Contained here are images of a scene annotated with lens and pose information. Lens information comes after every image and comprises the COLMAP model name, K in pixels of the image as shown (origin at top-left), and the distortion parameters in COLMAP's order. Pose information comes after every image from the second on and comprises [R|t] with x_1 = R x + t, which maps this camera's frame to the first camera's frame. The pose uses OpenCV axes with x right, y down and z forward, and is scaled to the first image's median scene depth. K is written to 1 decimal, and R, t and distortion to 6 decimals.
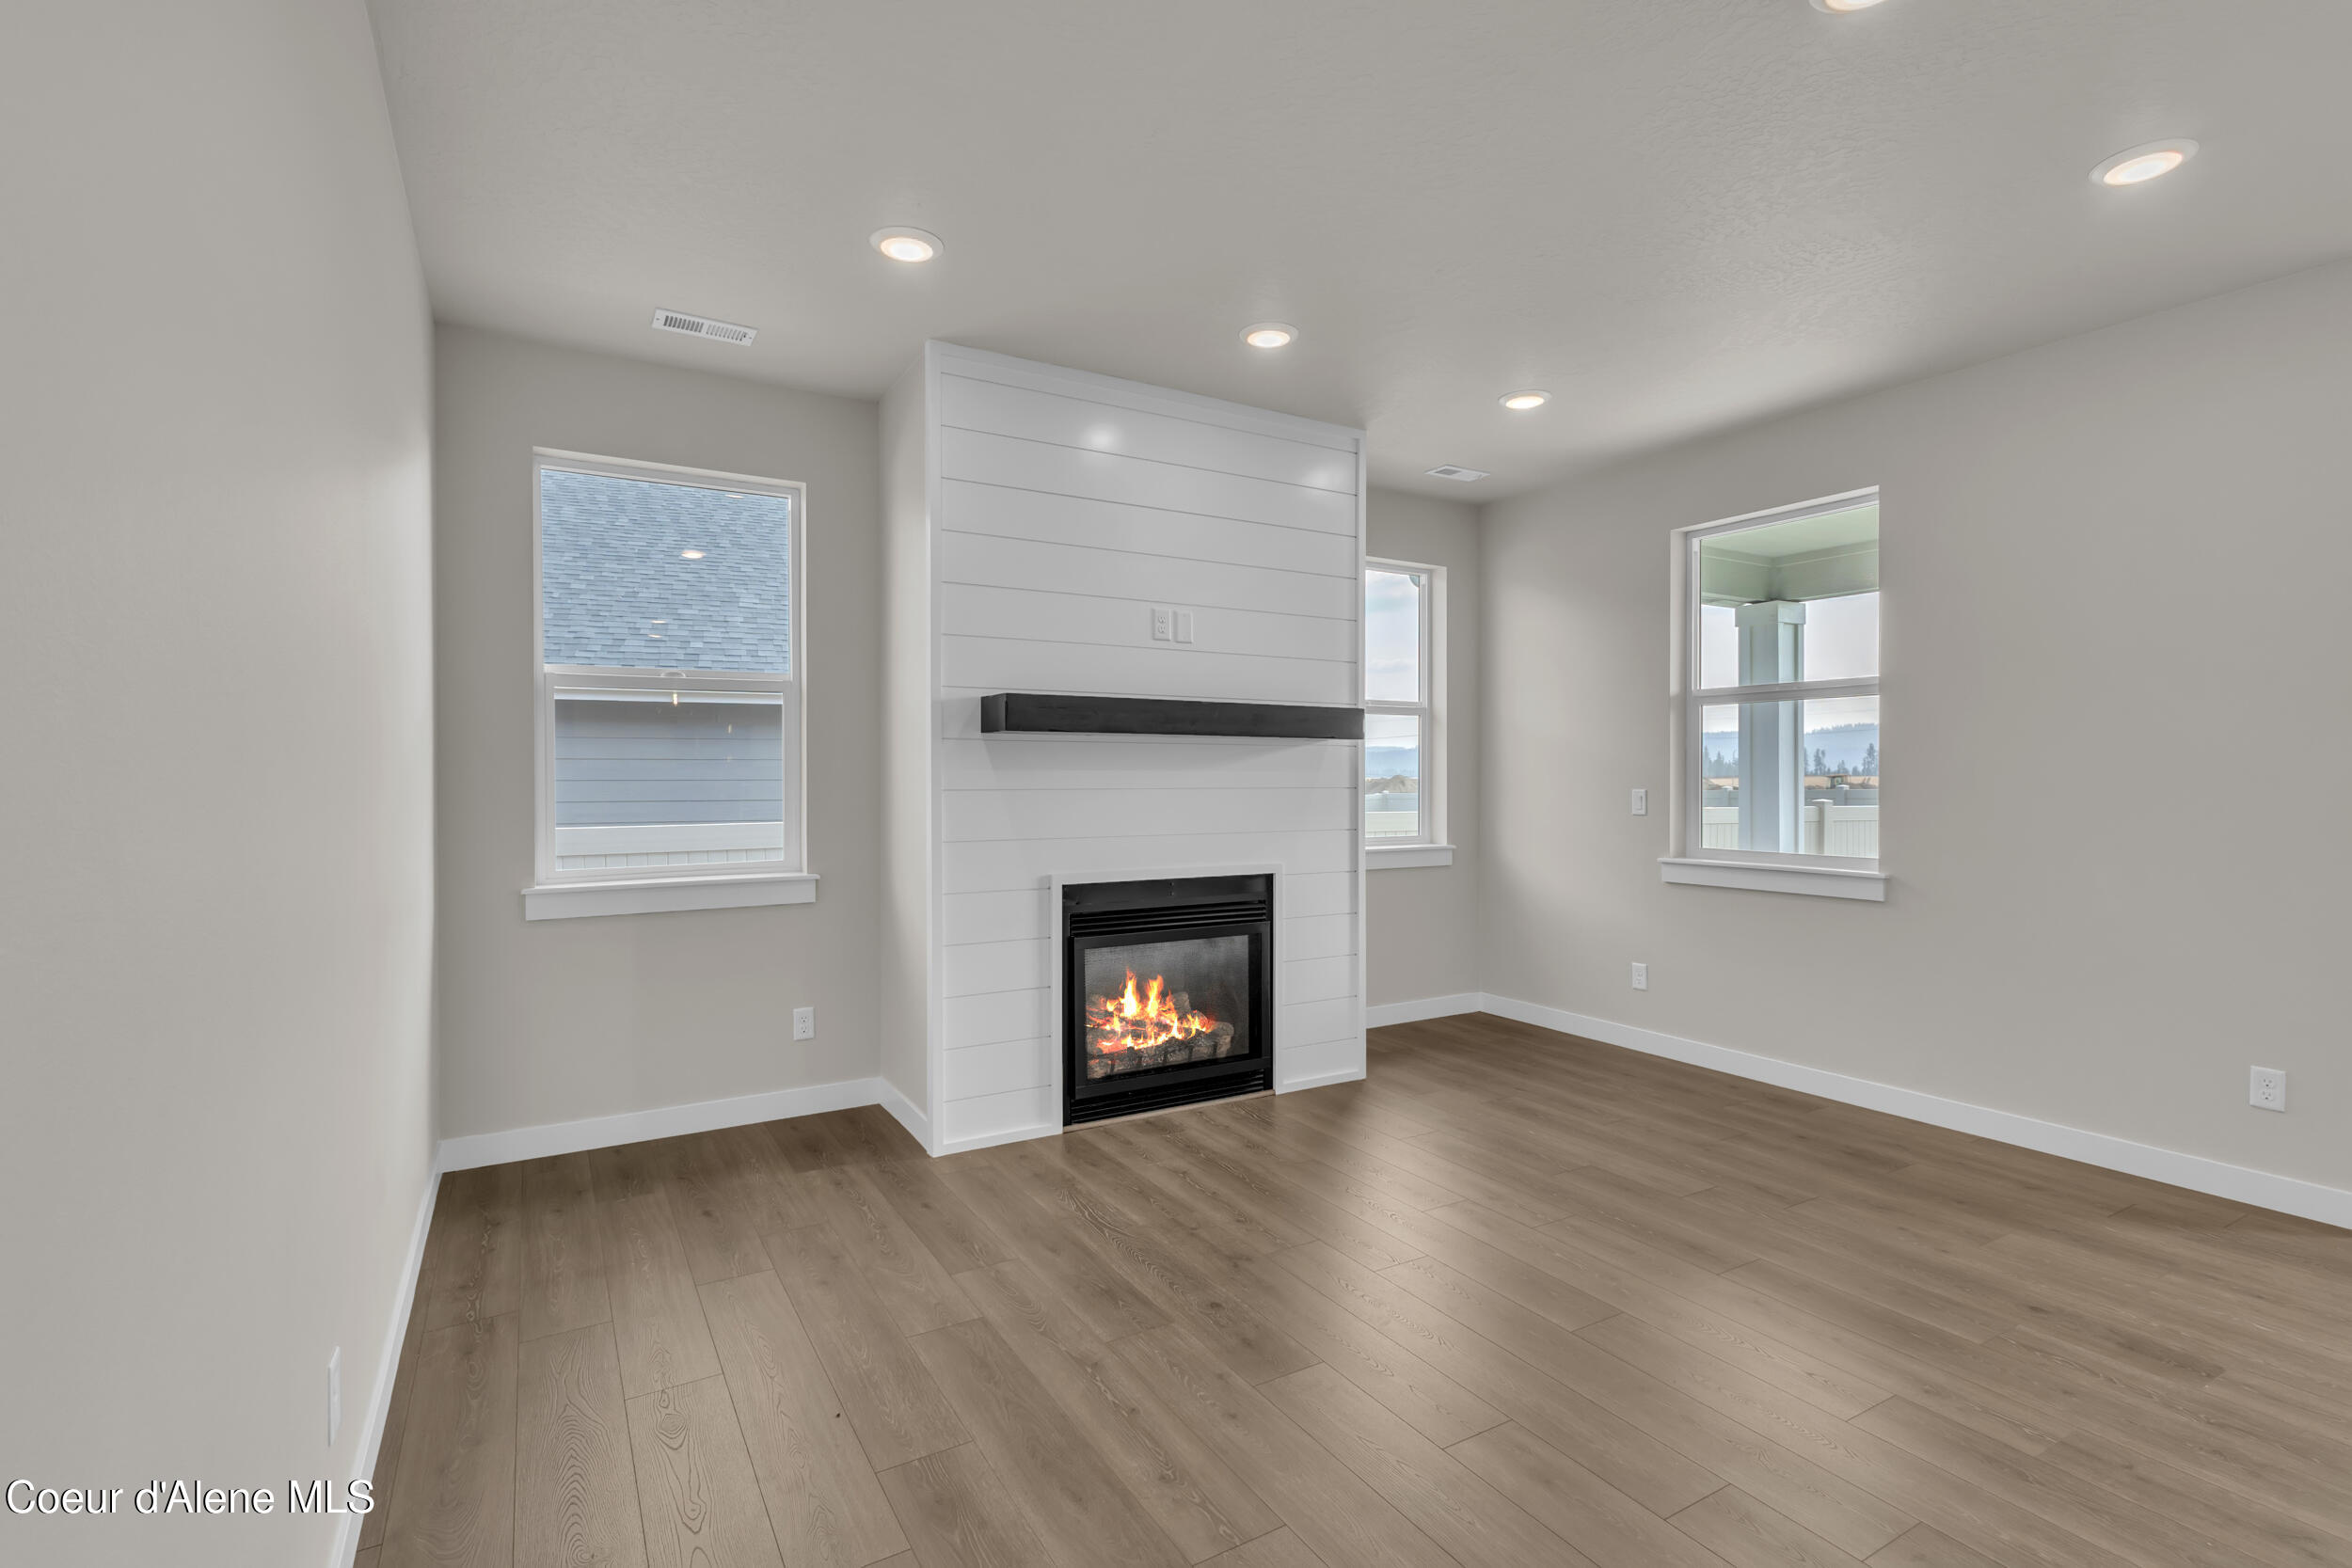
lens RADIAL K [[1093.7, 0, 1176.0], [0, 1093.7, 784.0], [0, 0, 1]] dist [0.016050, -0.007097]
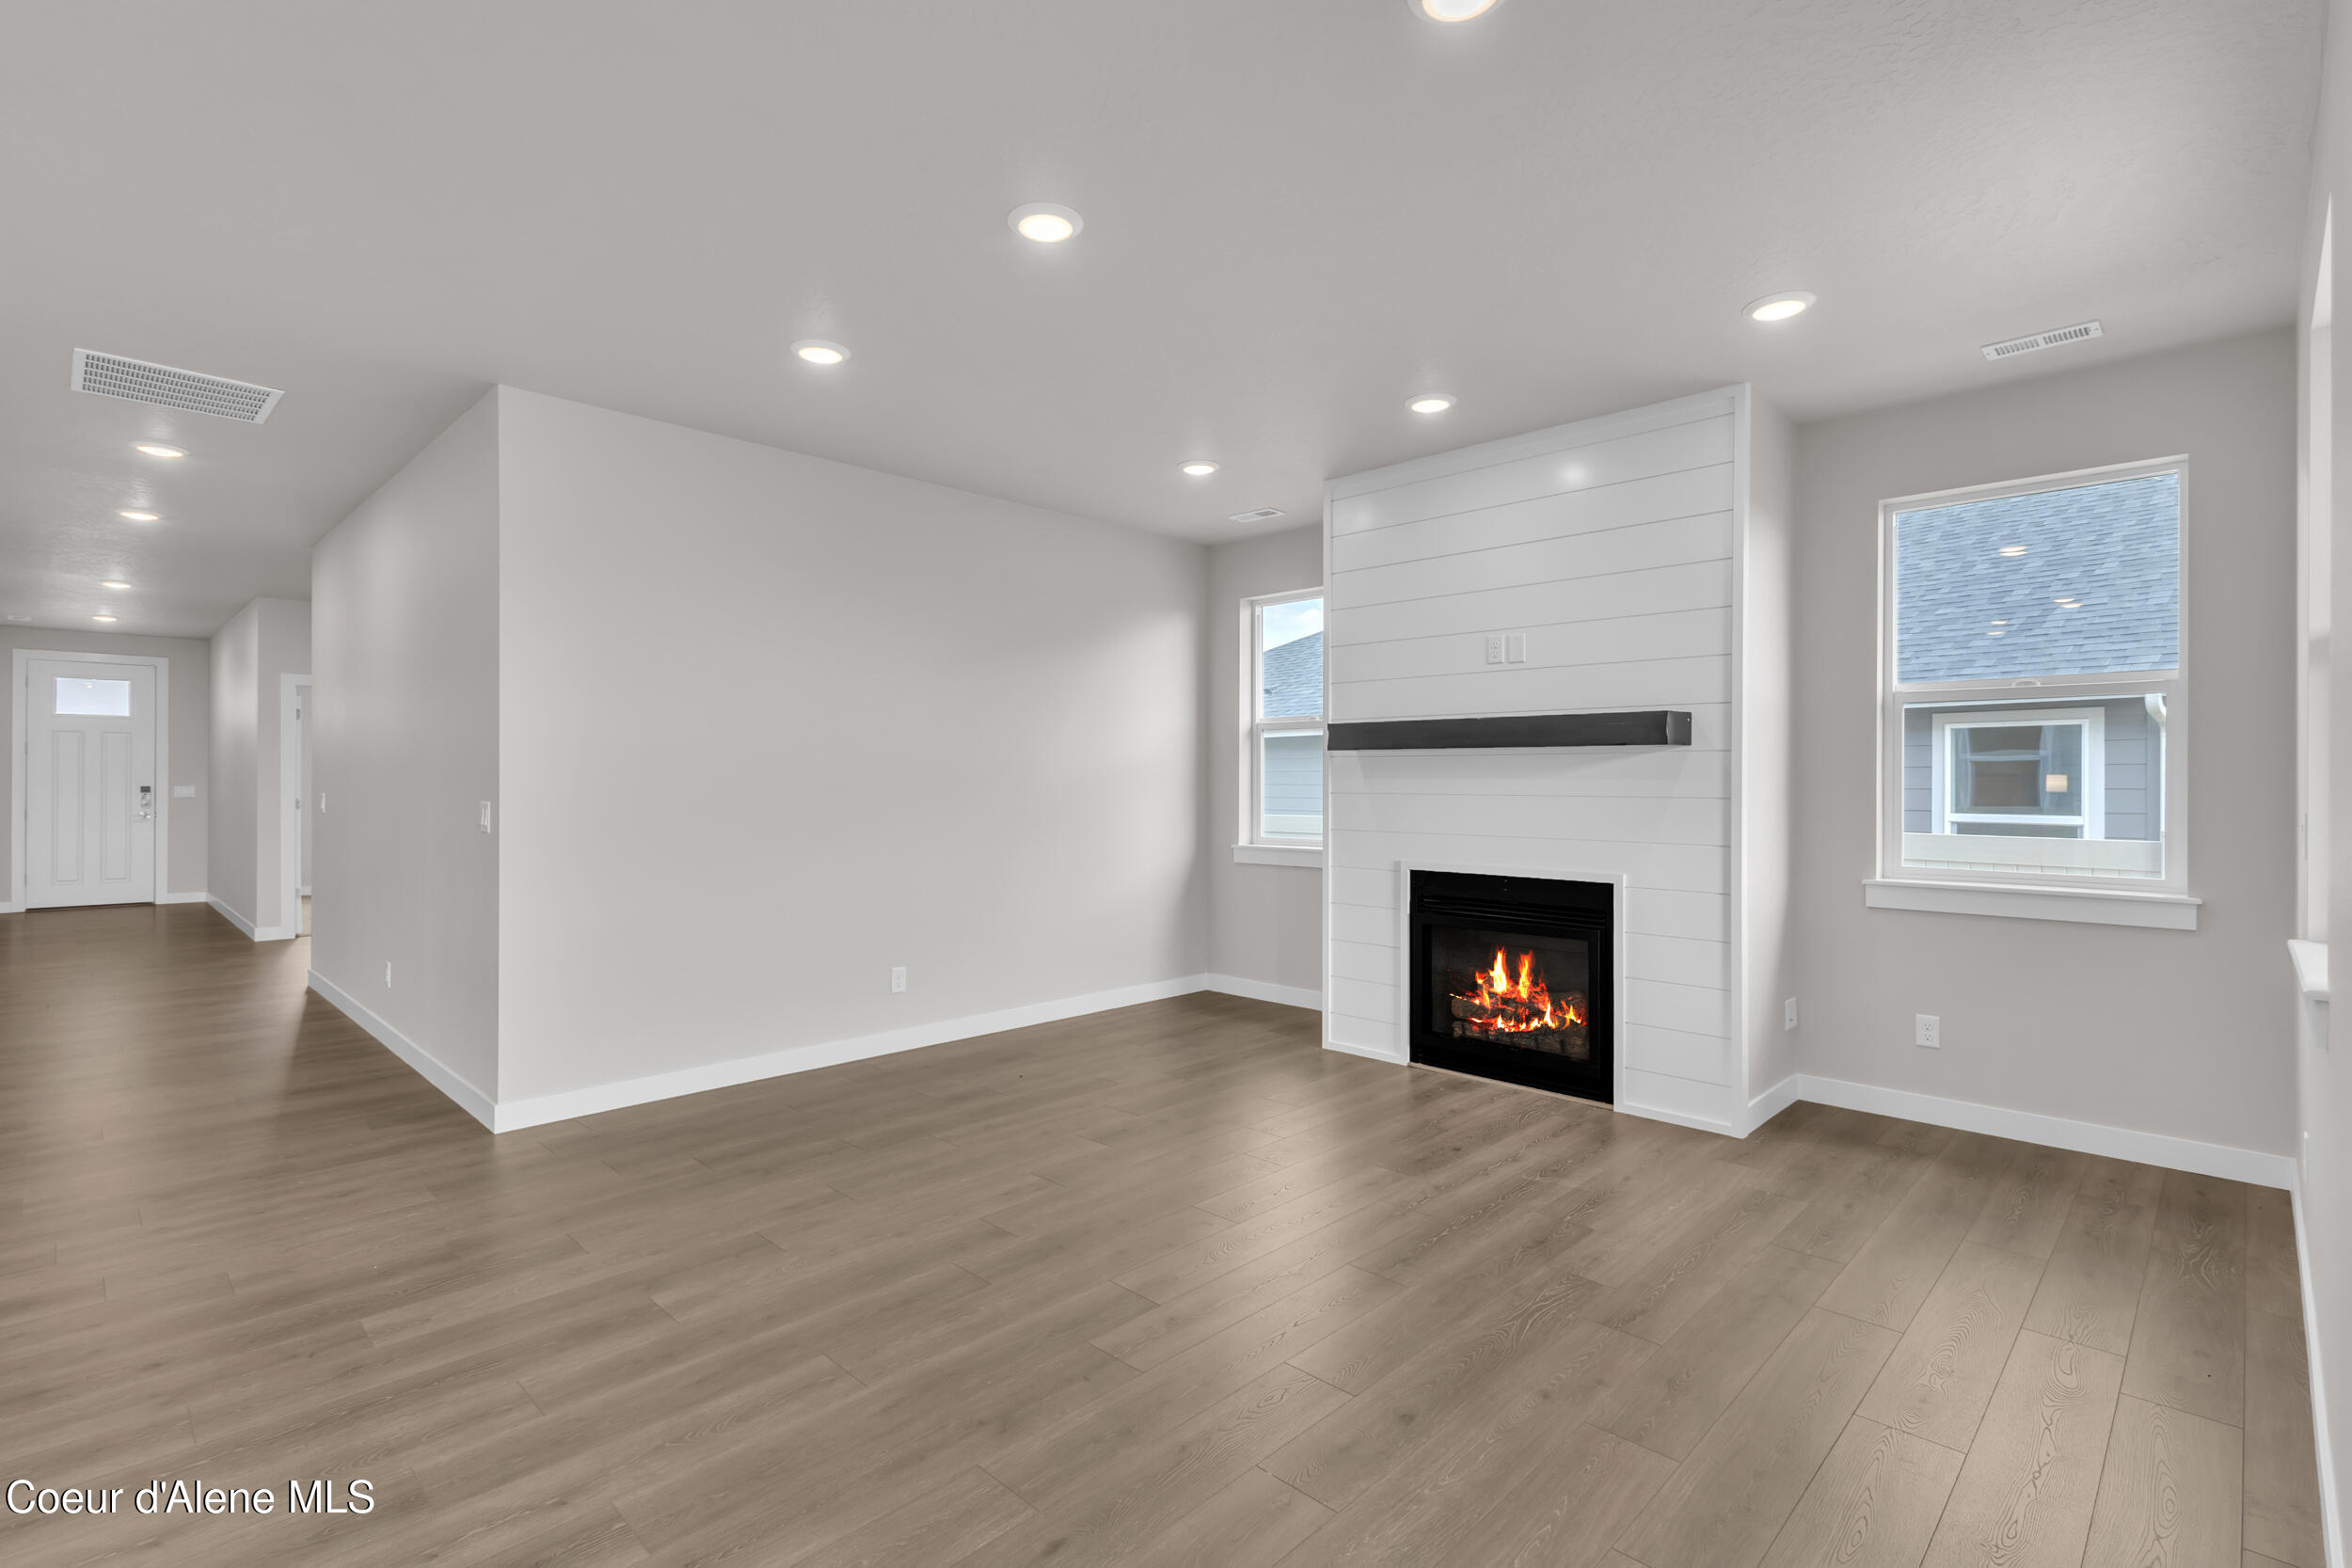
lens RADIAL K [[1085.5, 0, 1177.0], [0, 1085.5, 790.3], [0, 0, 1]] dist [0.011574, -0.000878]
pose [[0.260371, 0.008400, -0.965472, 0.973627], [-0.009728, 0.999934, 0.006076, -0.004424], [0.965460, 0.007810, 0.260435, 0.386341]]
